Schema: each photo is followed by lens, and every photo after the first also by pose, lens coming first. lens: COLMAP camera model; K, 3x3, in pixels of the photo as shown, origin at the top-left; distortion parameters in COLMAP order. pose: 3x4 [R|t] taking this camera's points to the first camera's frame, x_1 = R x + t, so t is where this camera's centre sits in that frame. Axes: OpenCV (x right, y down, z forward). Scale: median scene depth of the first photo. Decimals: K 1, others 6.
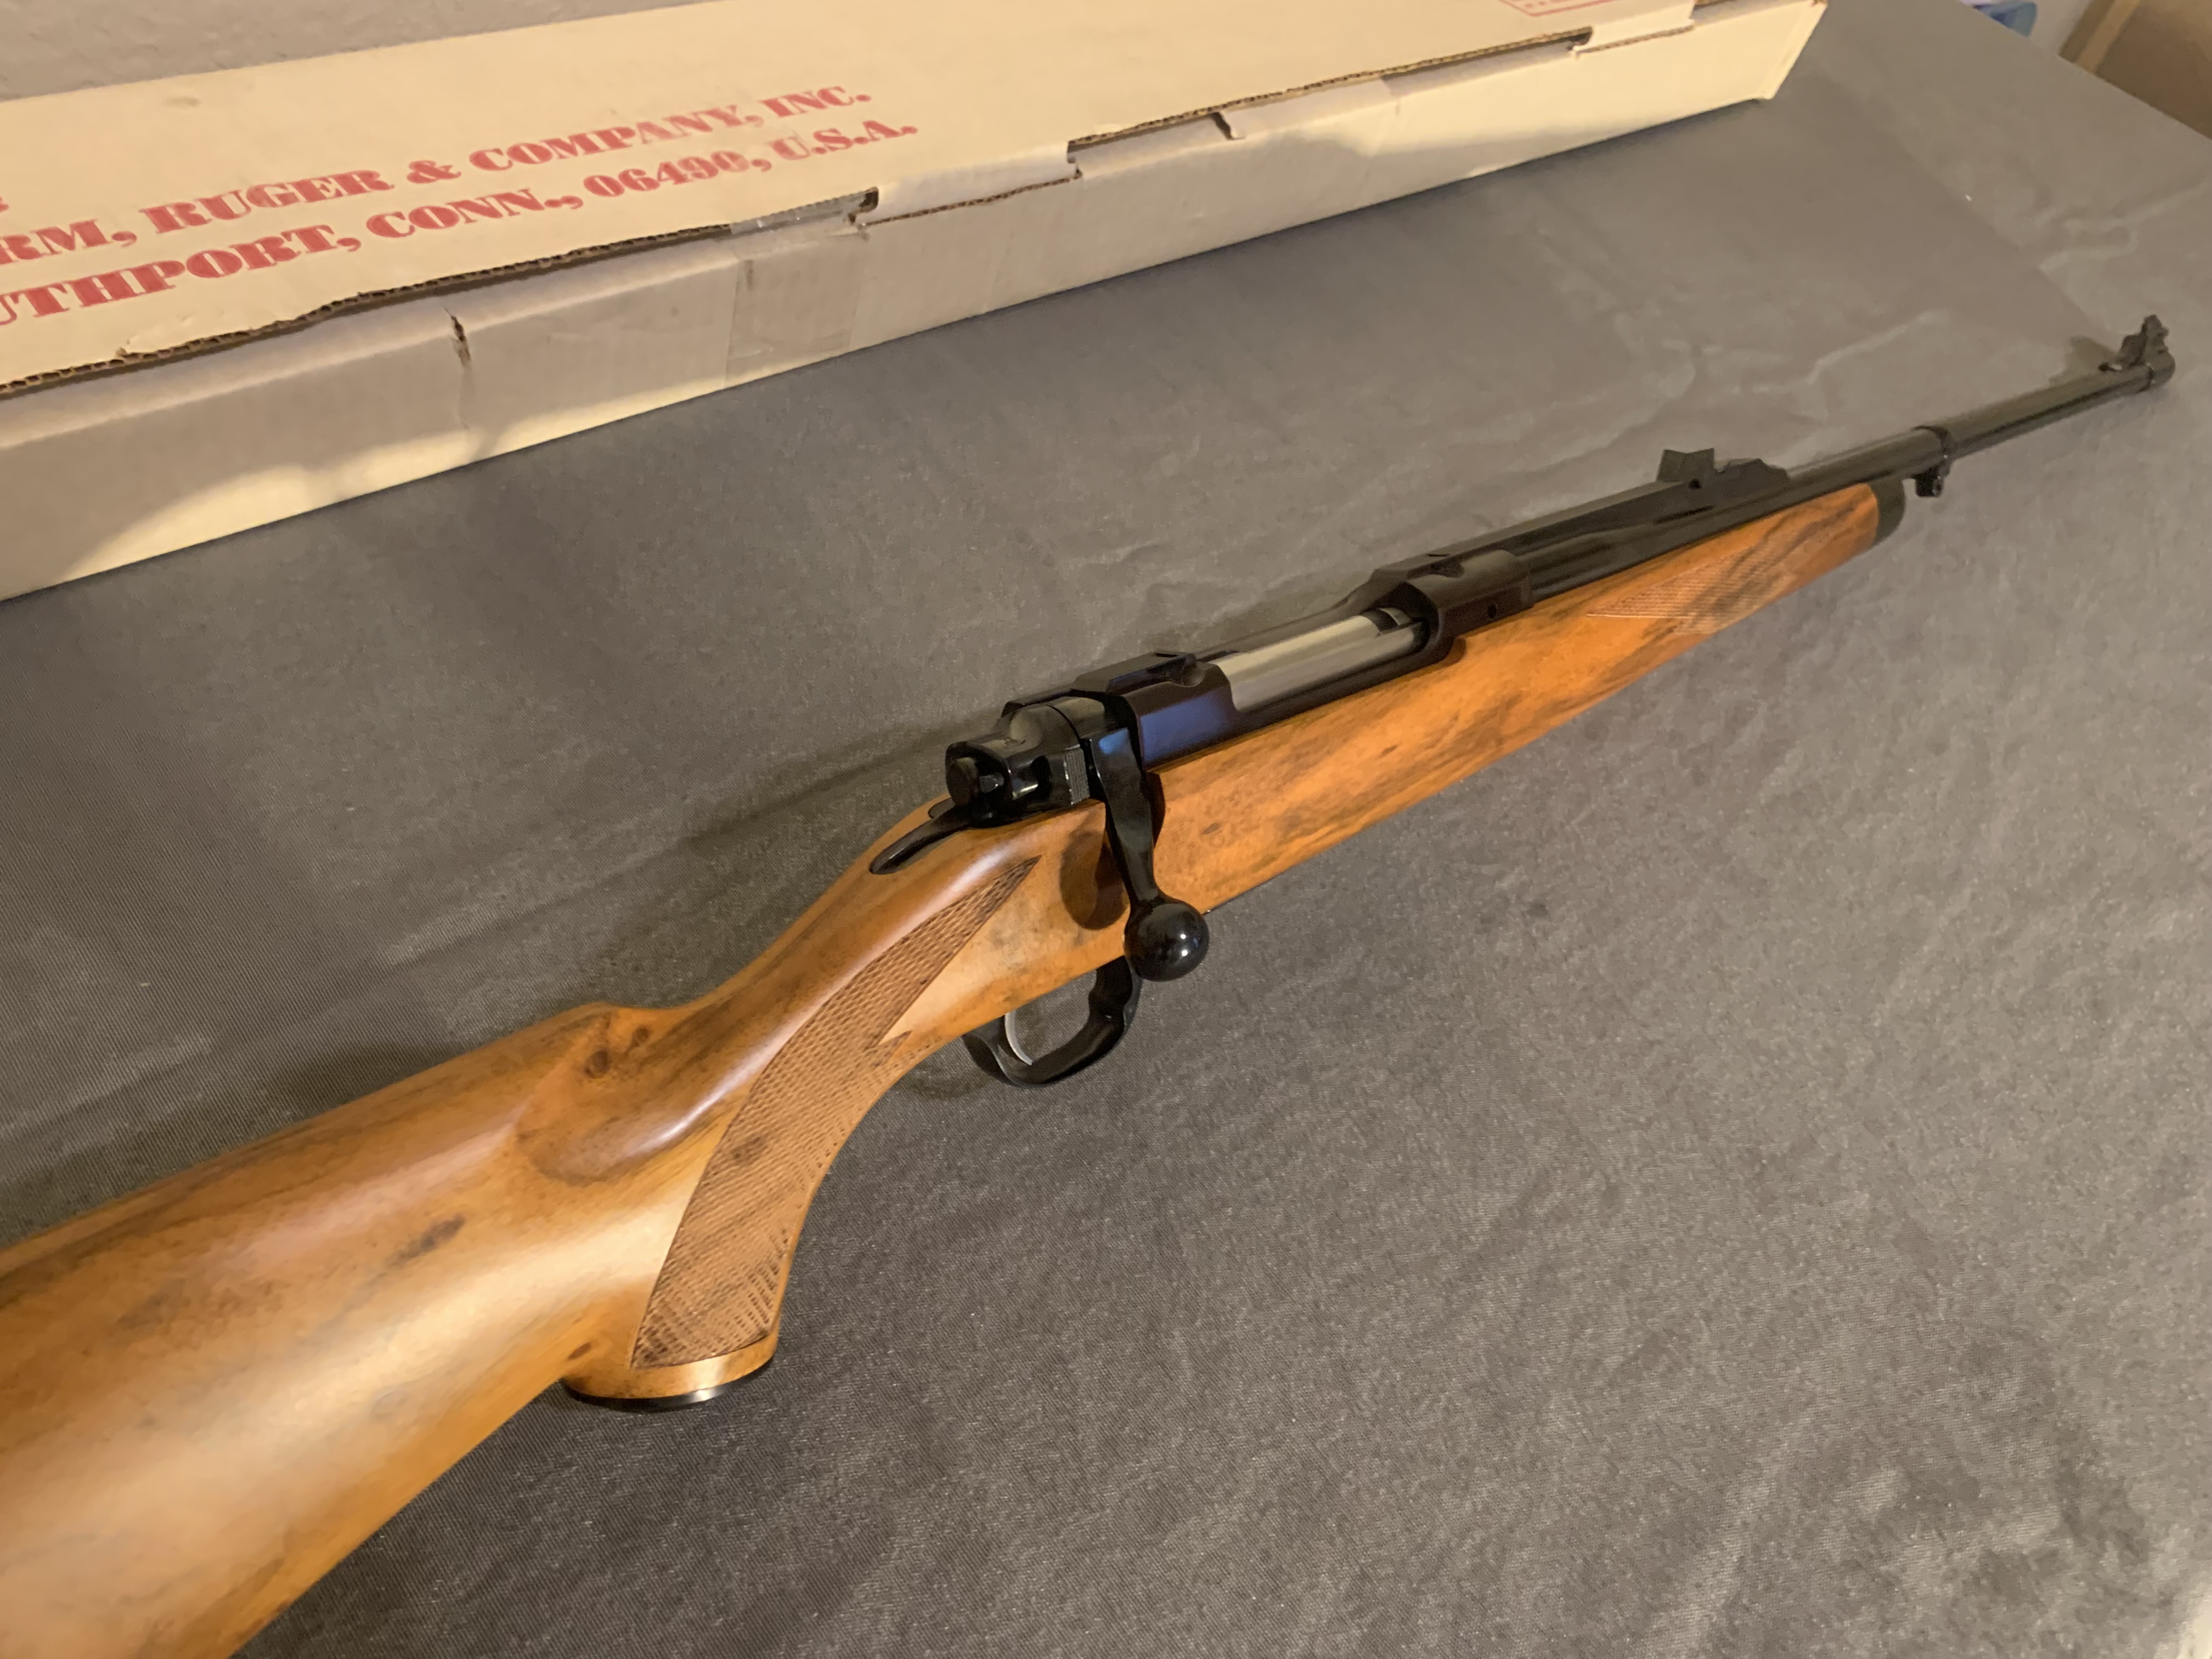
lens RADIAL K [[1689.1, 0, 1106.0], [0, 1689.1, 829.5], [0, 0, 1]] dist [-0.001693, 0.000420]
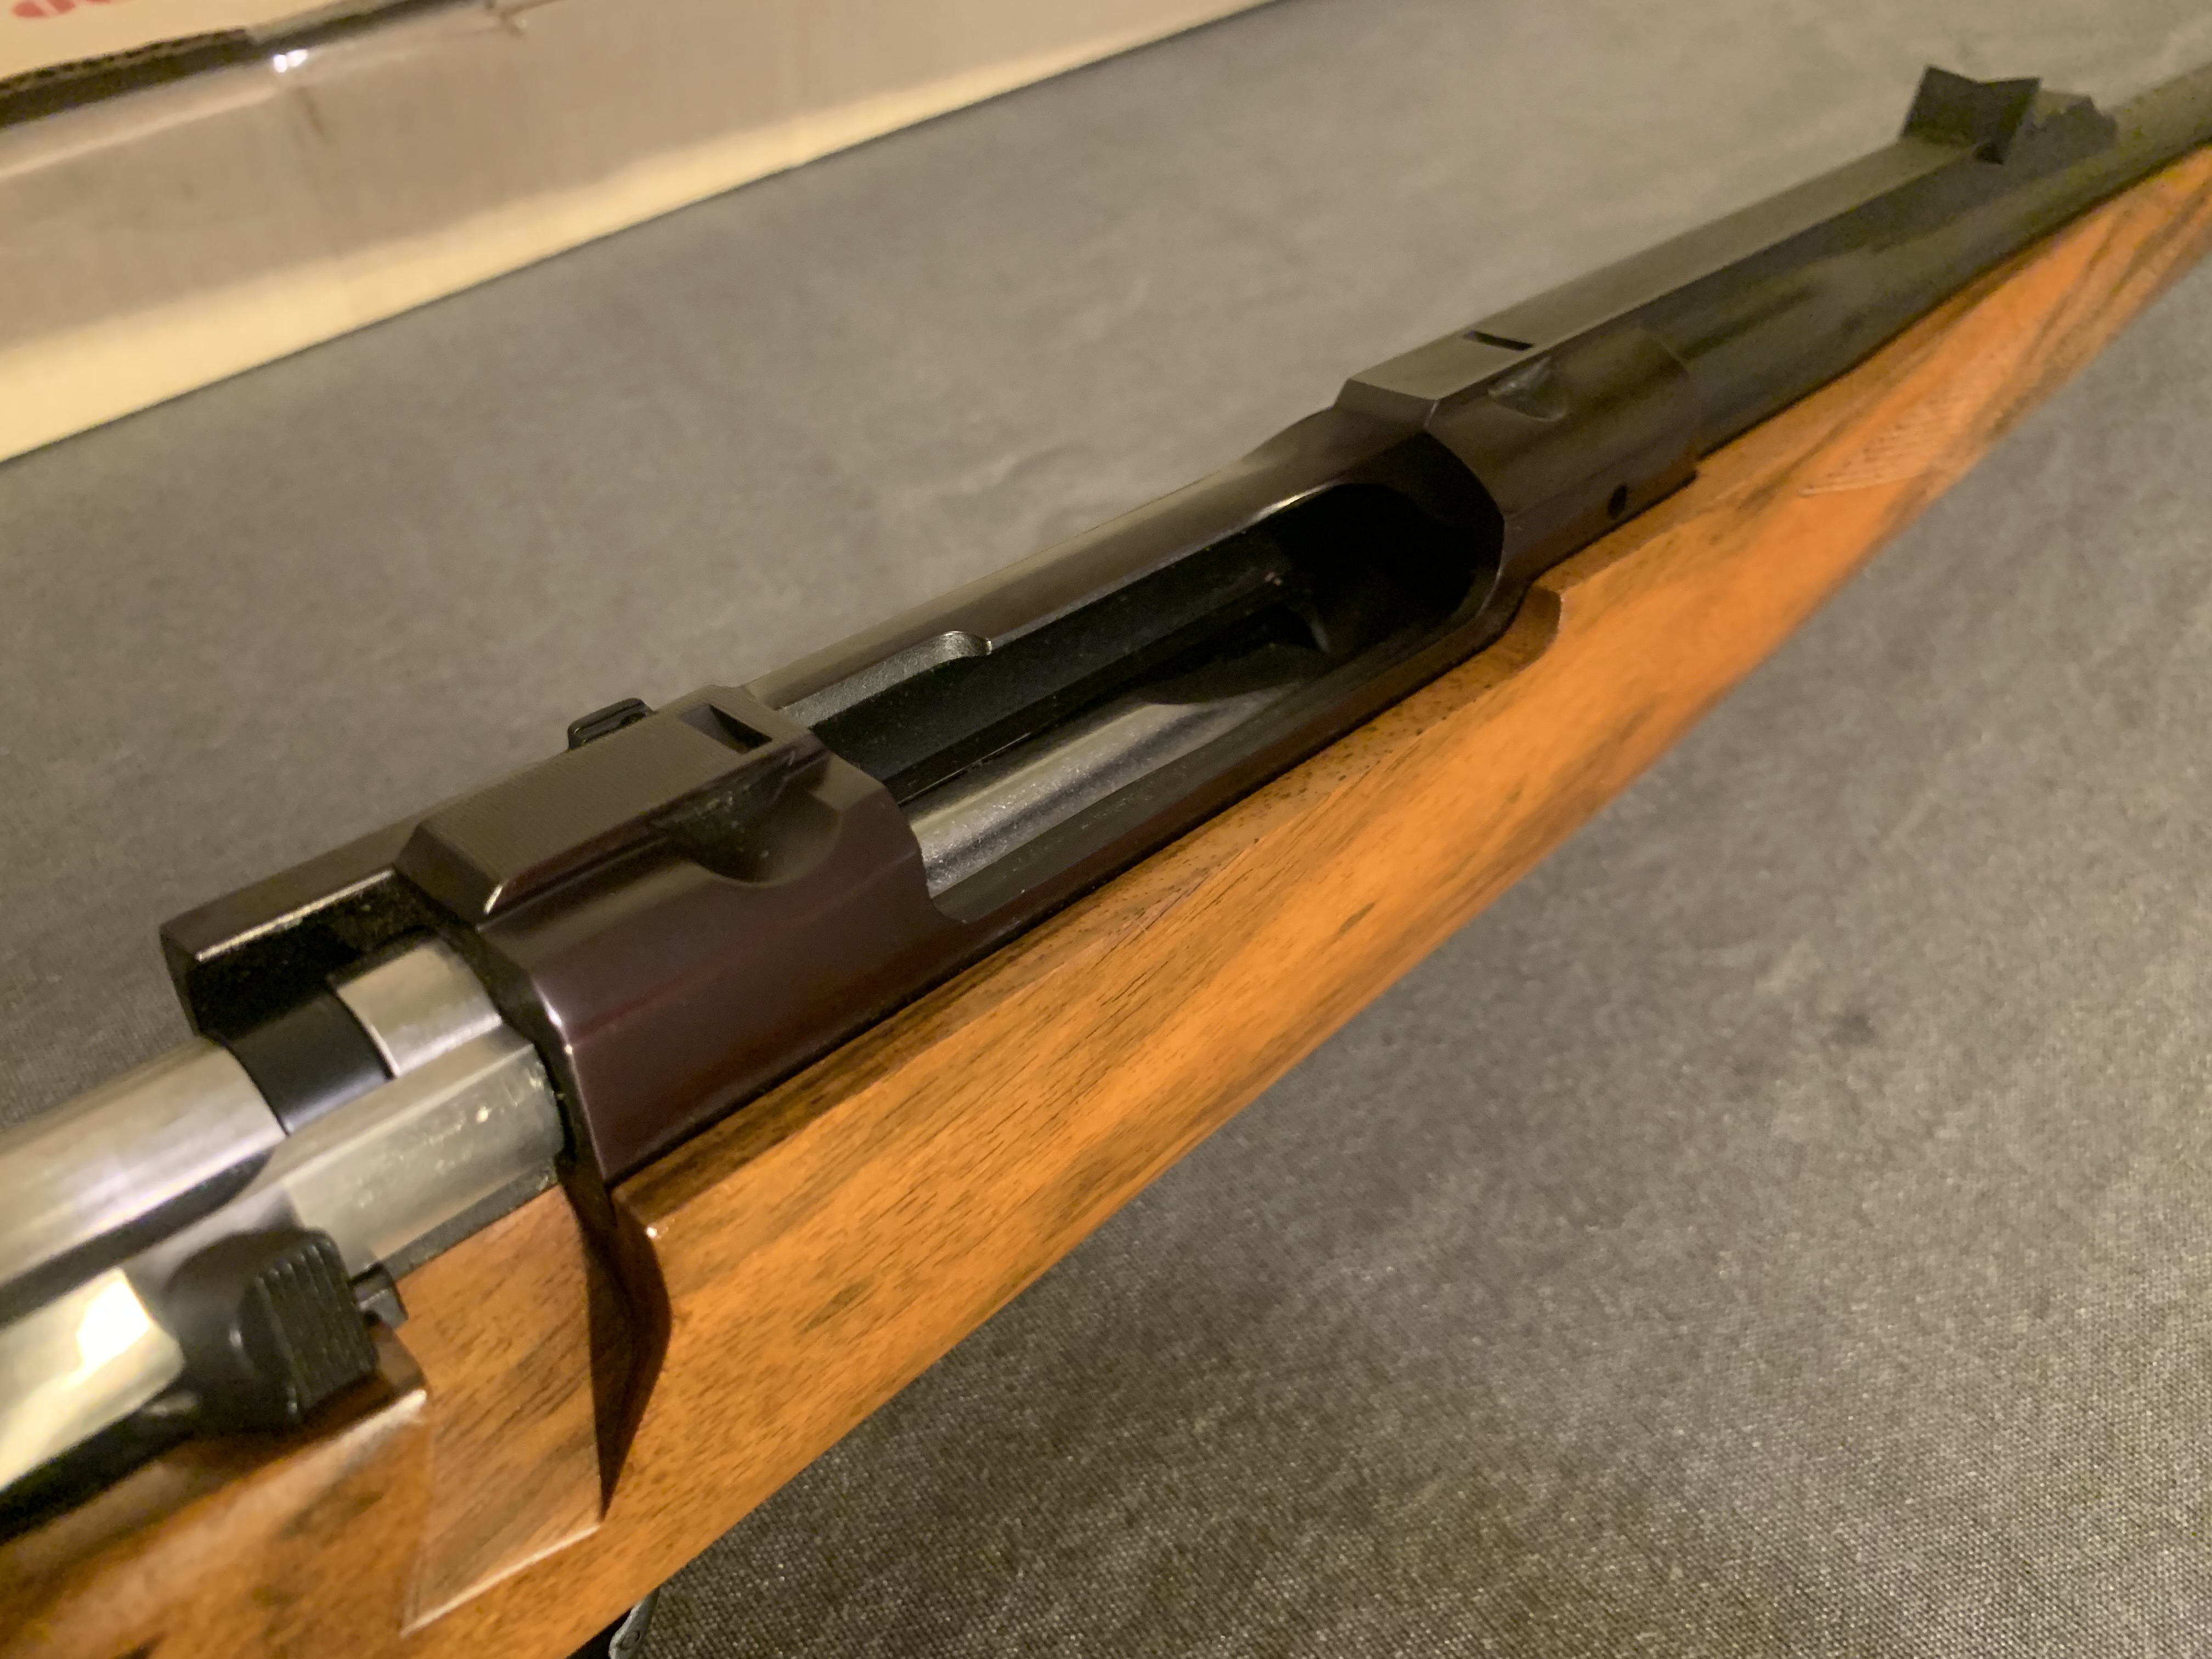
lens RADIAL K [[1783.6, 0, 1102.8], [0, 1783.6, 787.5], [0, 0, 1]] dist [-0.069211, 0.065956]
pose [[0.980935, -0.138615, -0.136204, 0.130175], [0.131460, 0.989489, -0.060241, -0.019130], [0.143123, 0.041187, 0.988848, 0.493215]]
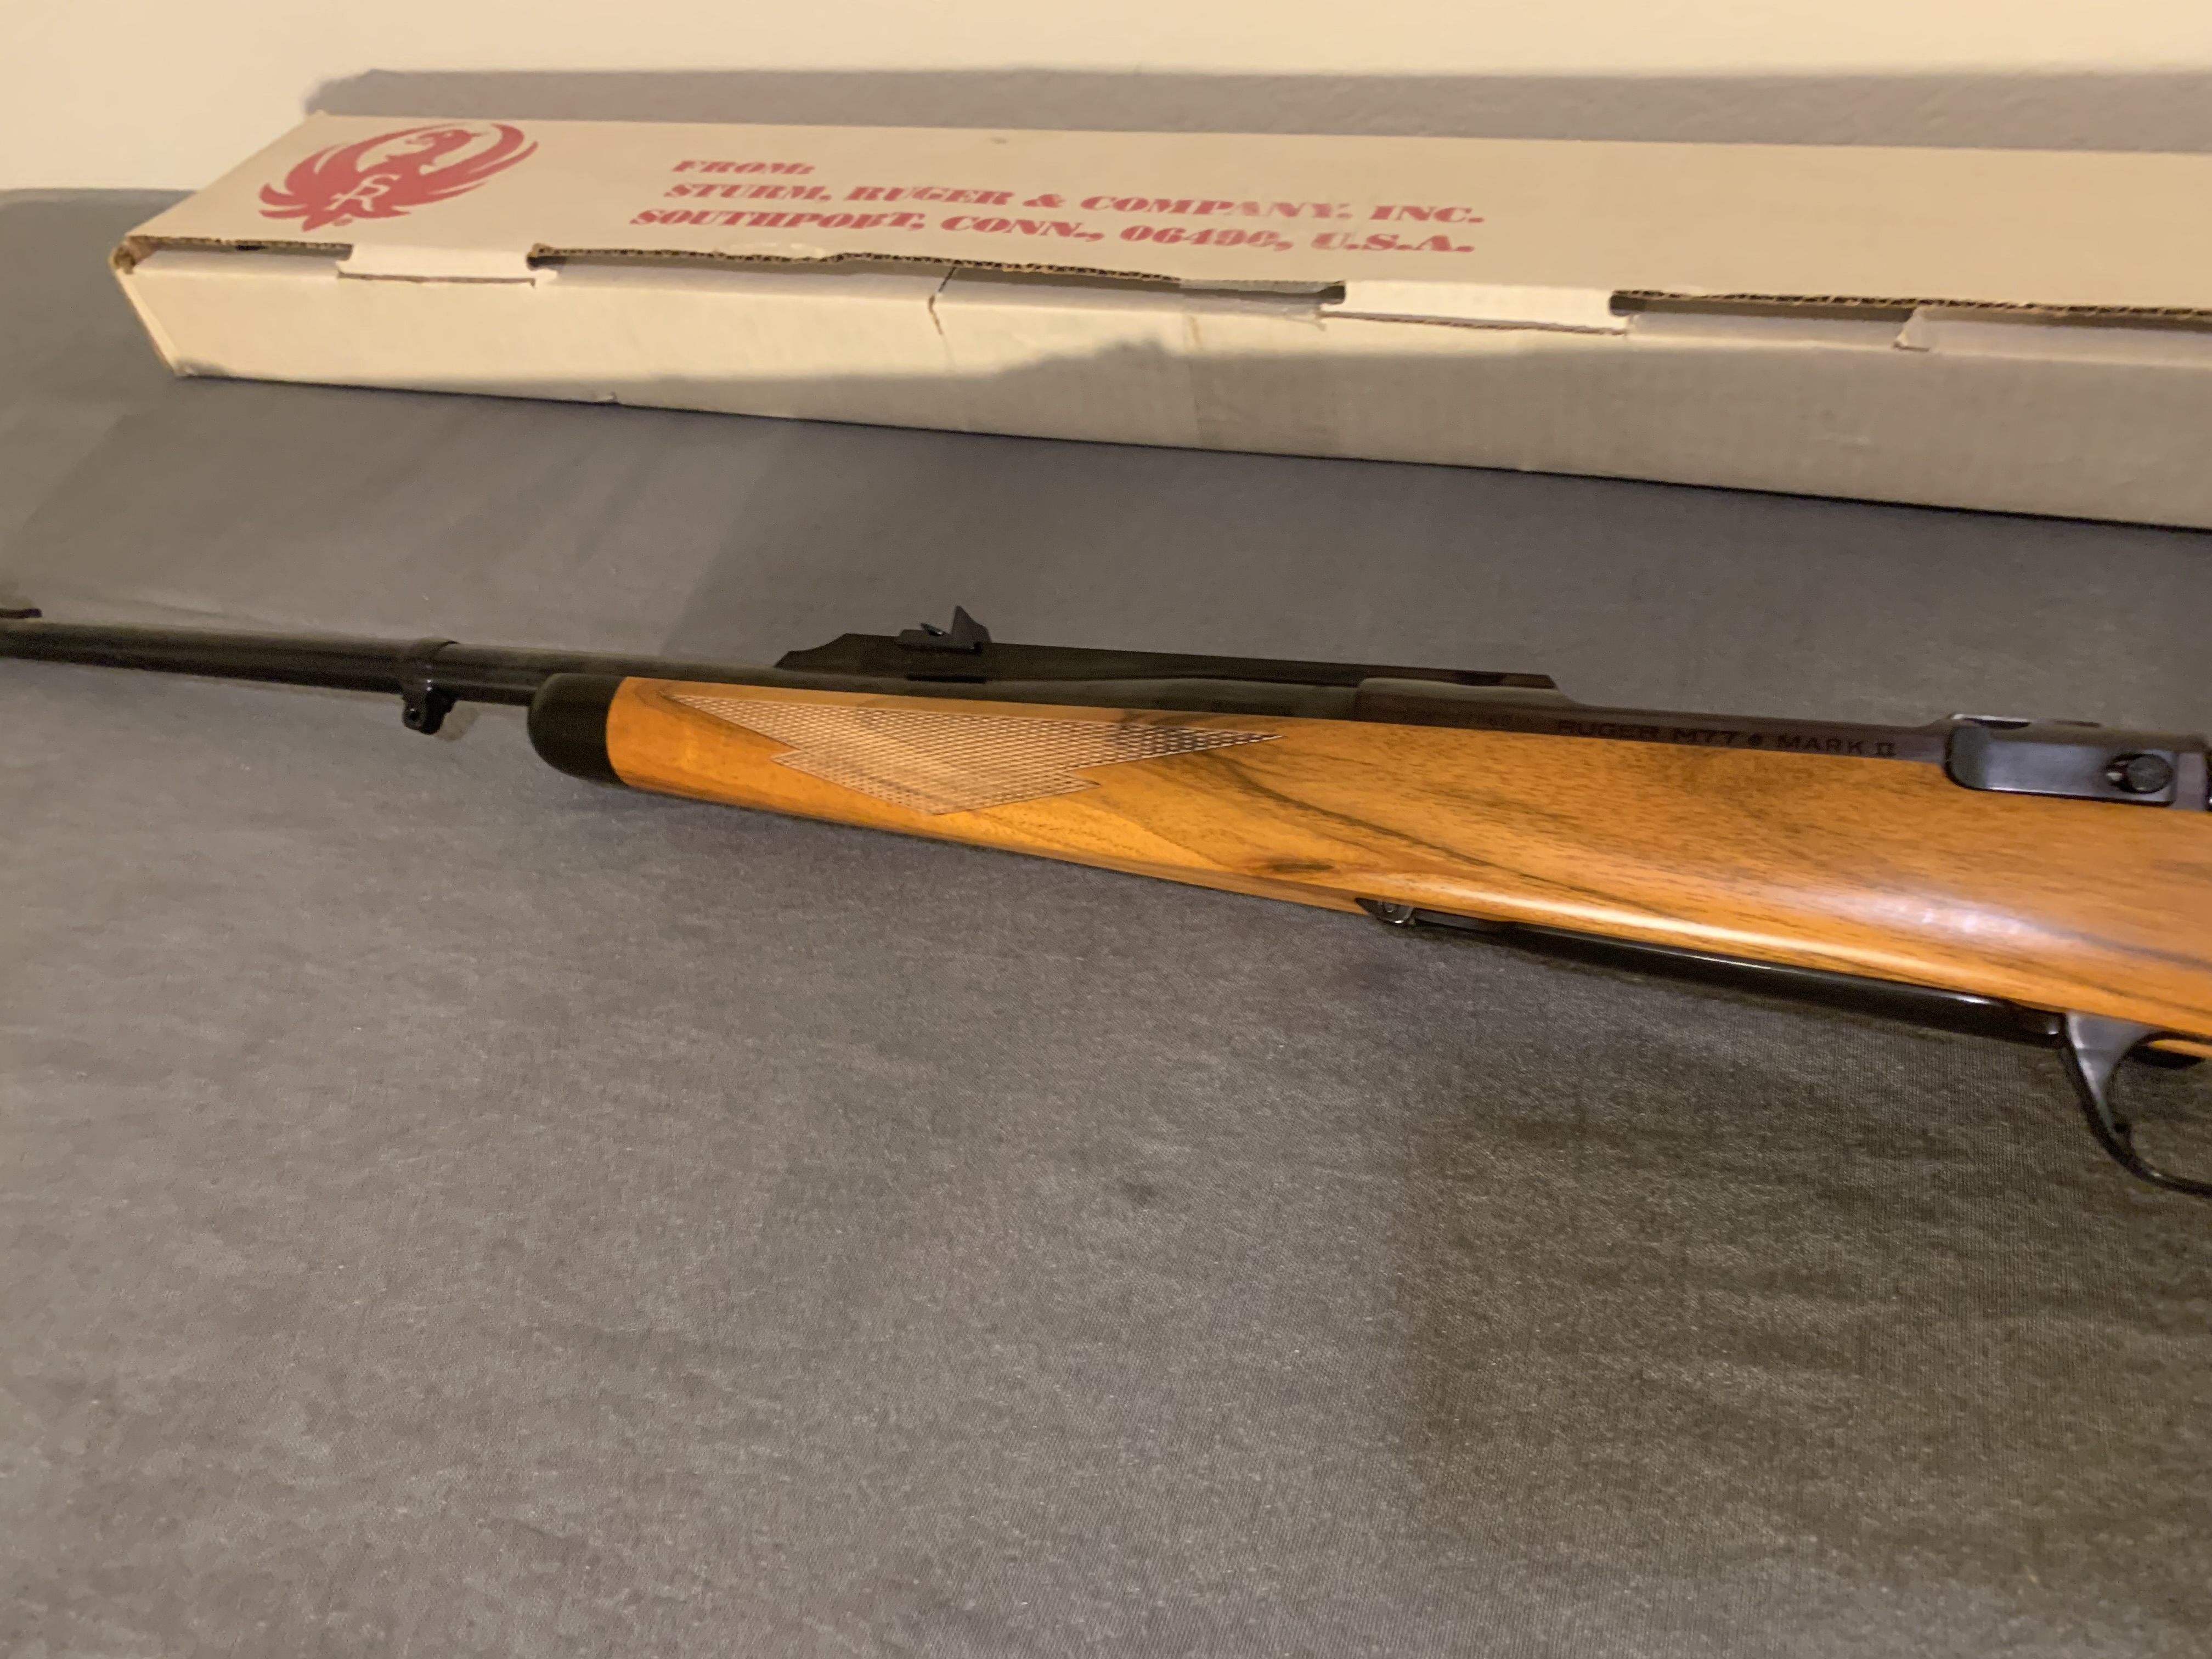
lens RADIAL K [[1696.5, 0, 1096.7], [0, 1696.5, 822.0], [0, 0, 1]] dist [0.010797, -0.009501]
pose [[0.461162, 0.374792, -0.804276, 0.821582], [-0.515134, 0.851109, 0.101245, -0.164107], [0.722473, 0.367620, 0.585567, 0.512496]]
